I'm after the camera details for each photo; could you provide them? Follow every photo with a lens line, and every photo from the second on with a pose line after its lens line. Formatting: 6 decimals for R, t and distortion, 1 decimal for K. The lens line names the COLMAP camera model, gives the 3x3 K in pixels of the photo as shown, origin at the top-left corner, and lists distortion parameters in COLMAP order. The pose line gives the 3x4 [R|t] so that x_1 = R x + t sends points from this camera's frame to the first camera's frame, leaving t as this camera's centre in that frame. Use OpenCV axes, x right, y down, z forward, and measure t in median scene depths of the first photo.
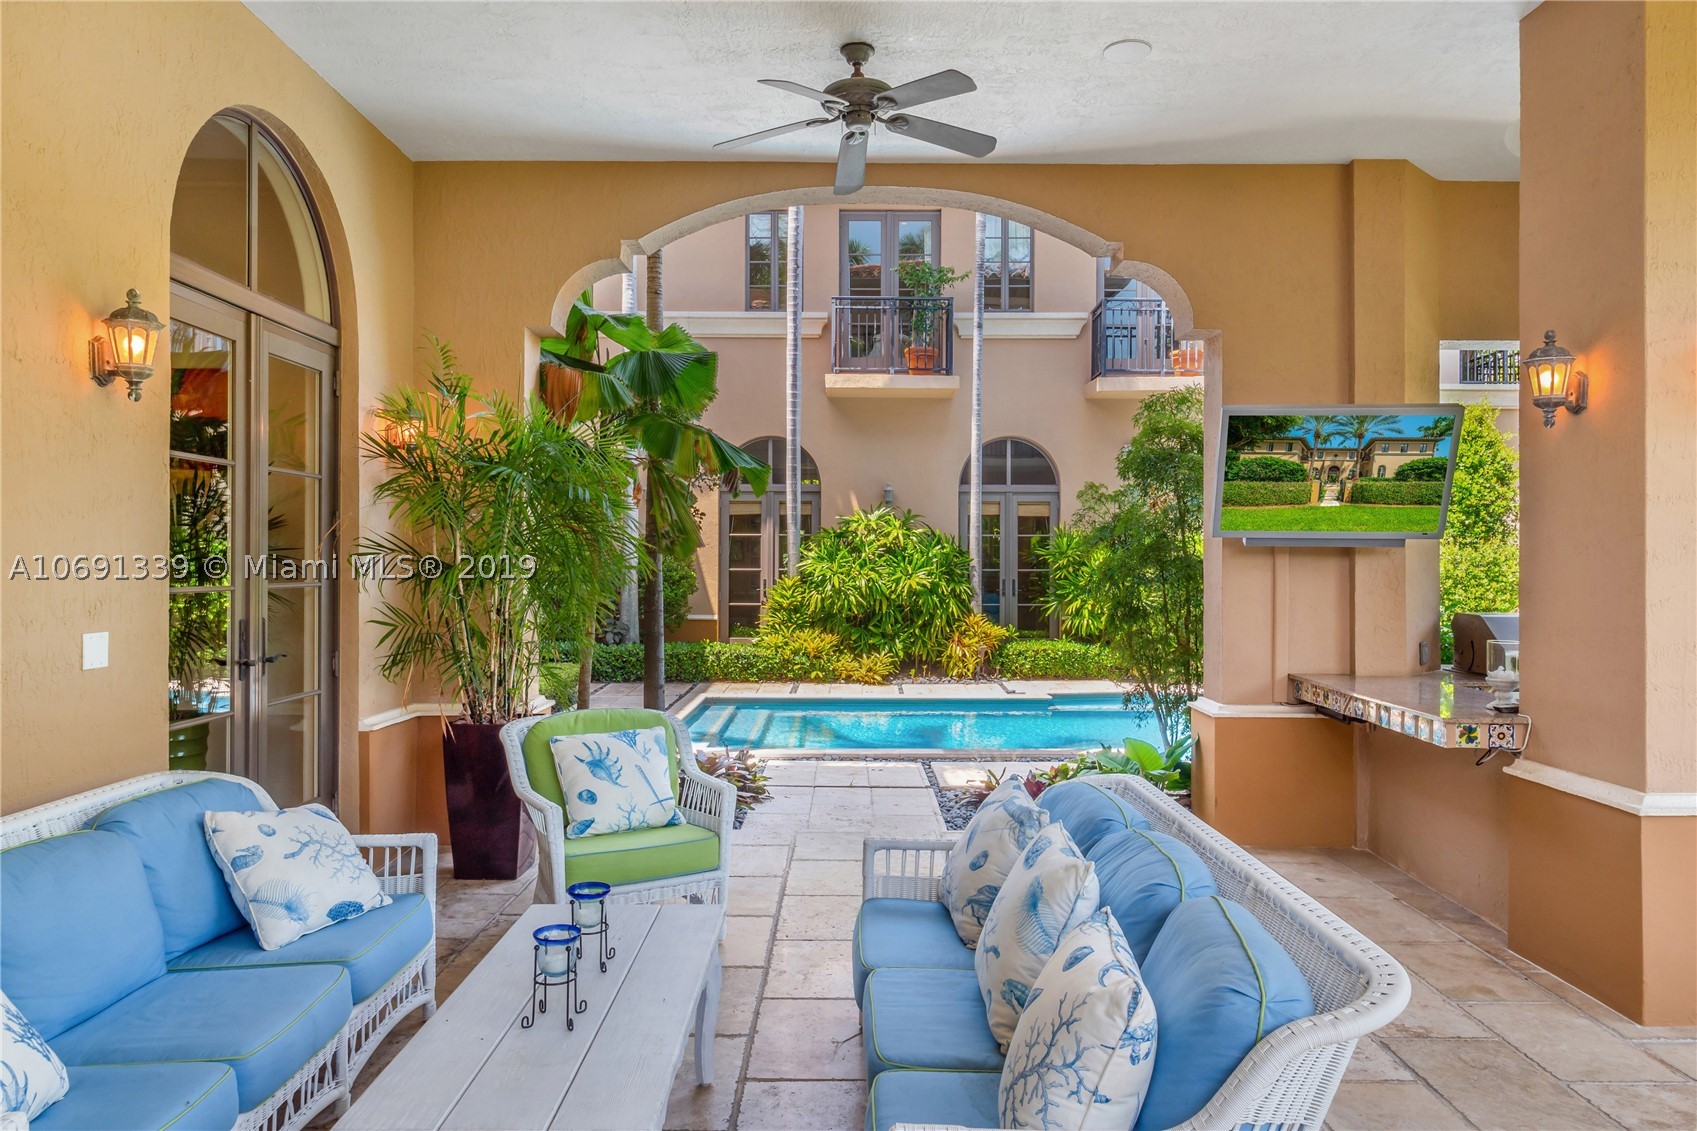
lens RADIAL K [[1107.0, 0, 842.0], [0, 1107.0, 555.1], [0, 0, 1]] dist [0.001156, 0.000102]
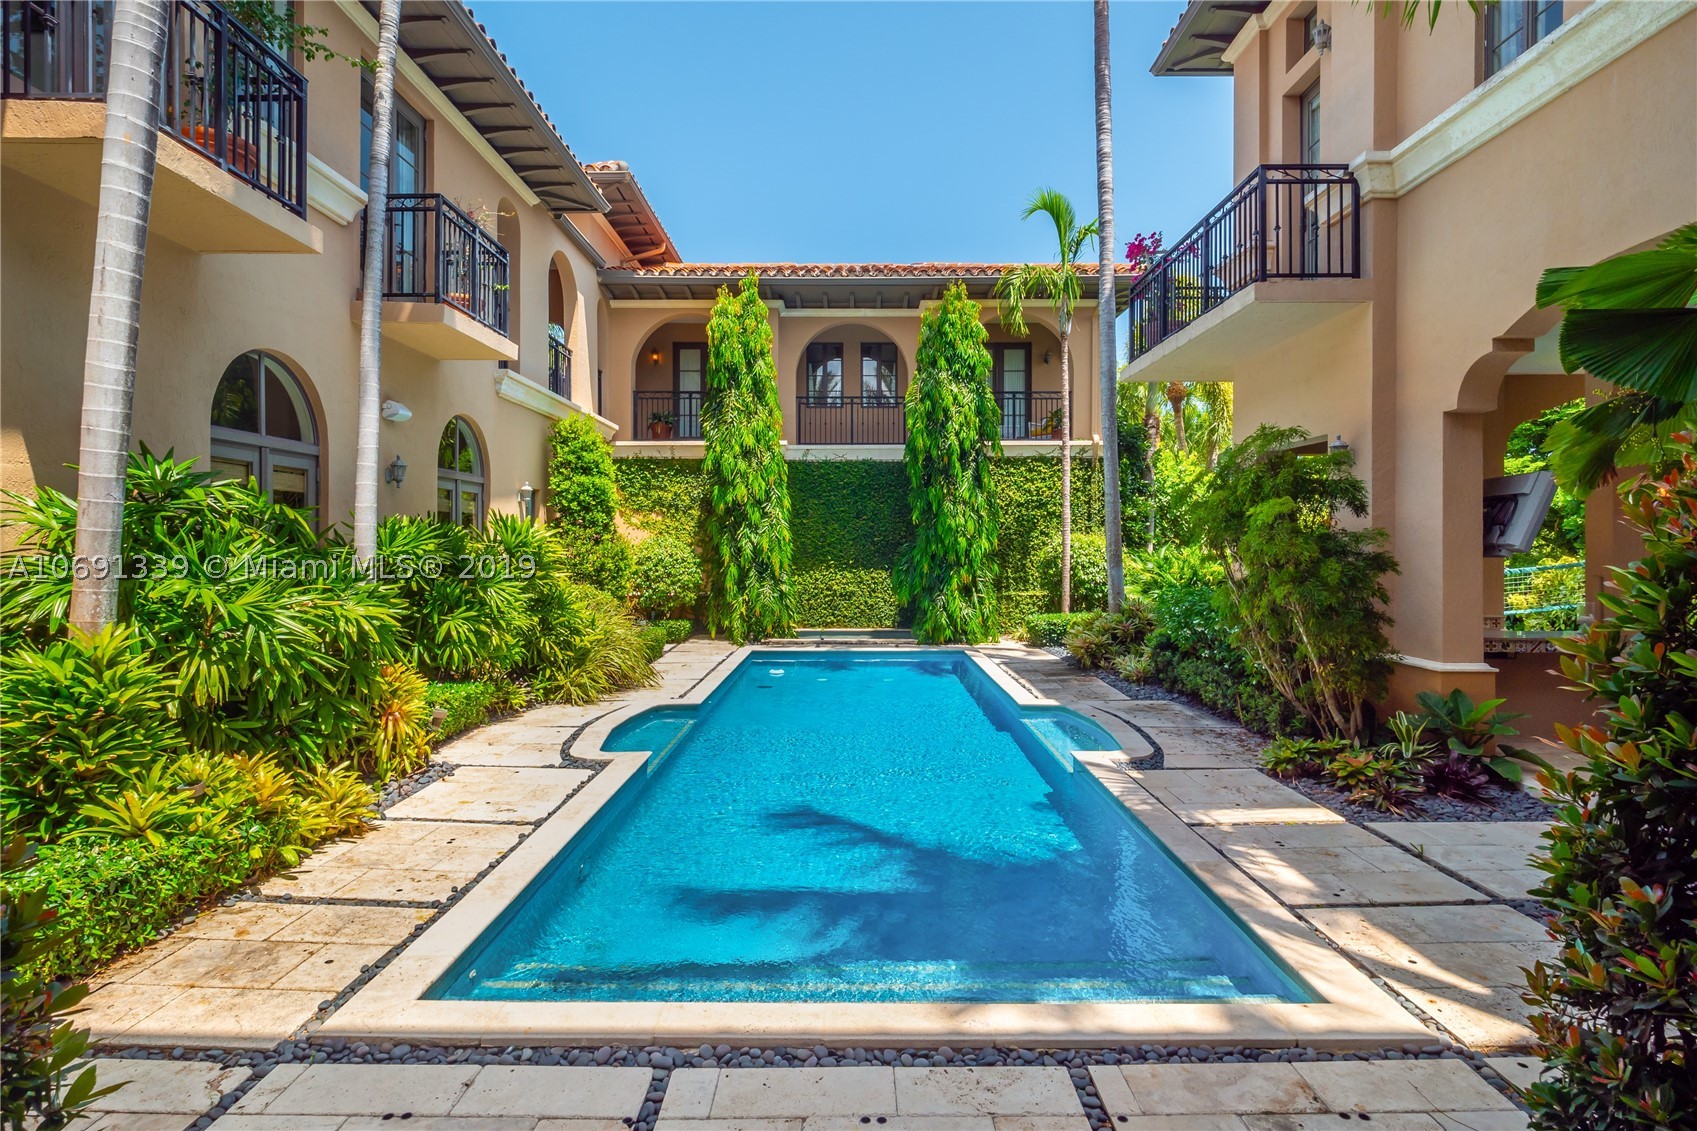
lens RADIAL K [[856.4, 0, 848.5], [0, 856.4, 565.5], [0, 0, 1]] dist [0.007105, -0.000495]
pose [[0.012438, -0.029103, 0.999499, -0.335251], [-0.008162, 0.999540, 0.029206, -0.012262], [-0.999889, -0.008521, 0.012194, 0.768208]]
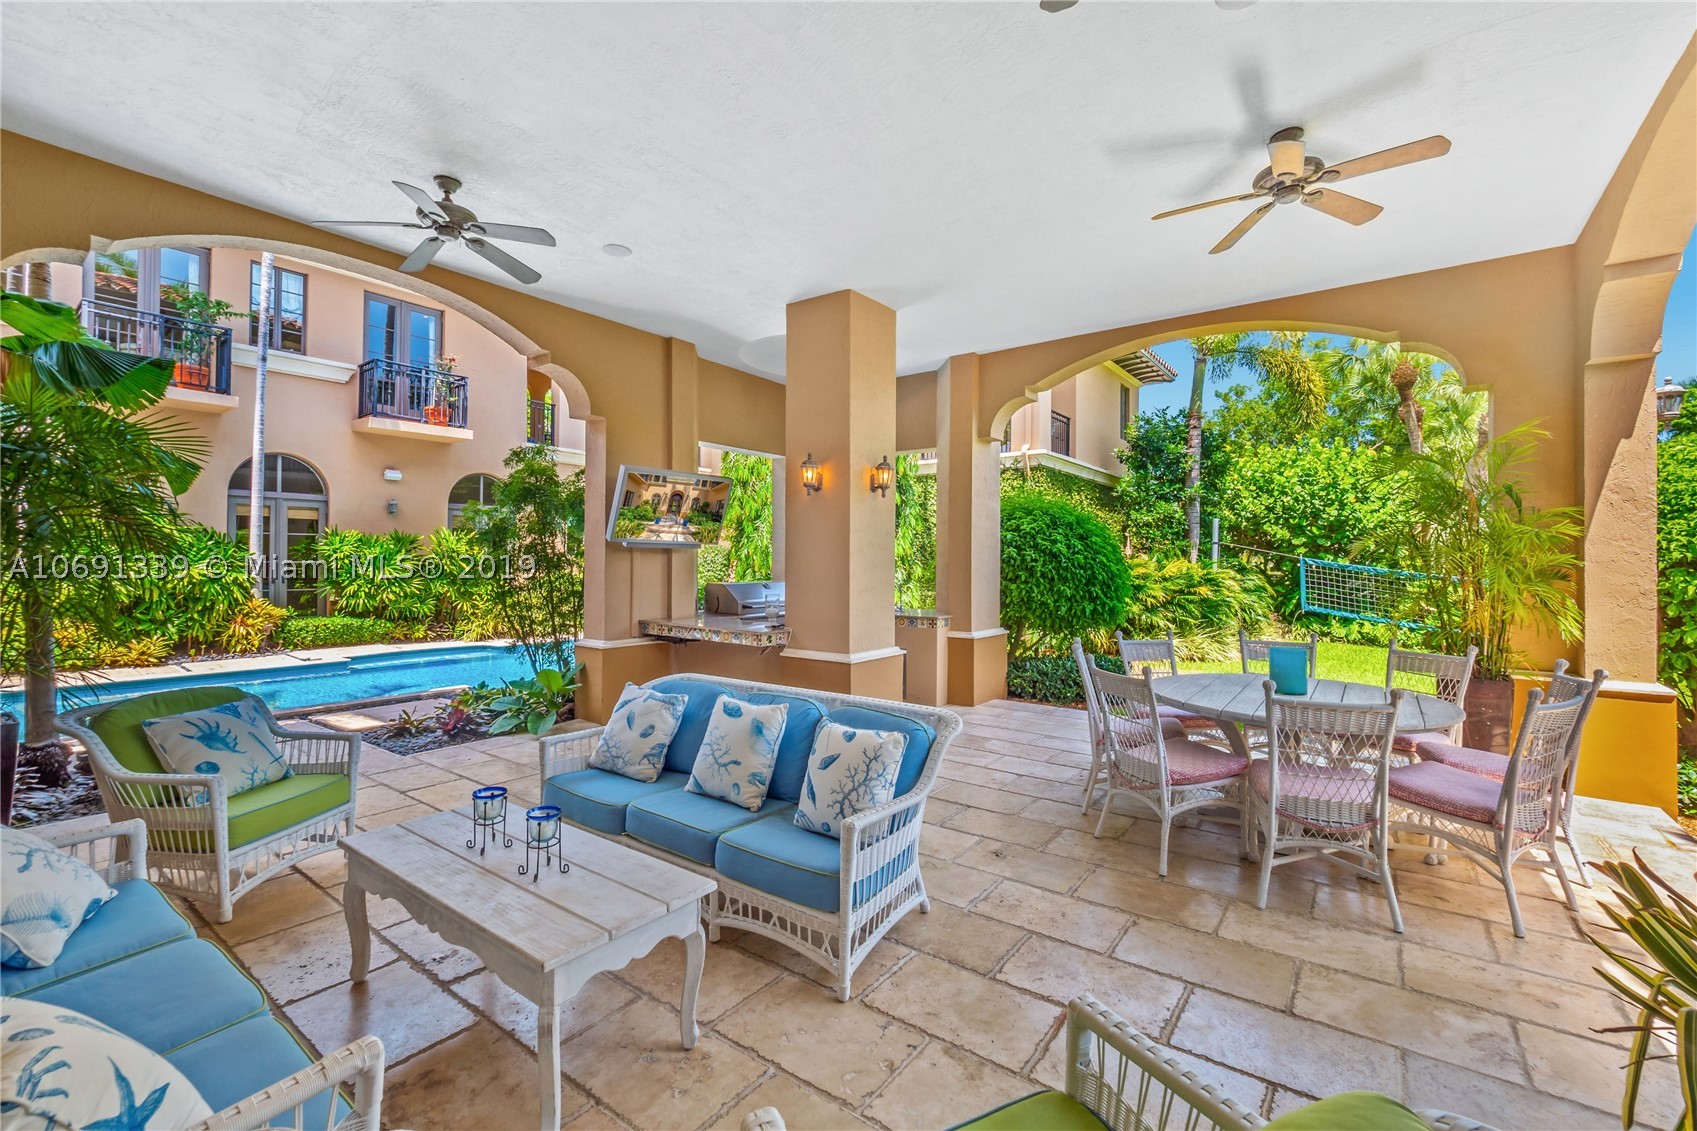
lens RADIAL K [[723.3, 0, 851.1], [0, 723.3, 557.0], [0, 0, 1]] dist [-0.005161, -0.000589]
pose [[0.591304, 0.004974, 0.806433, -0.131446], [-0.009920, 0.999950, 0.001107, 0.000946], [-0.806388, -0.008654, 0.591324, 0.021275]]
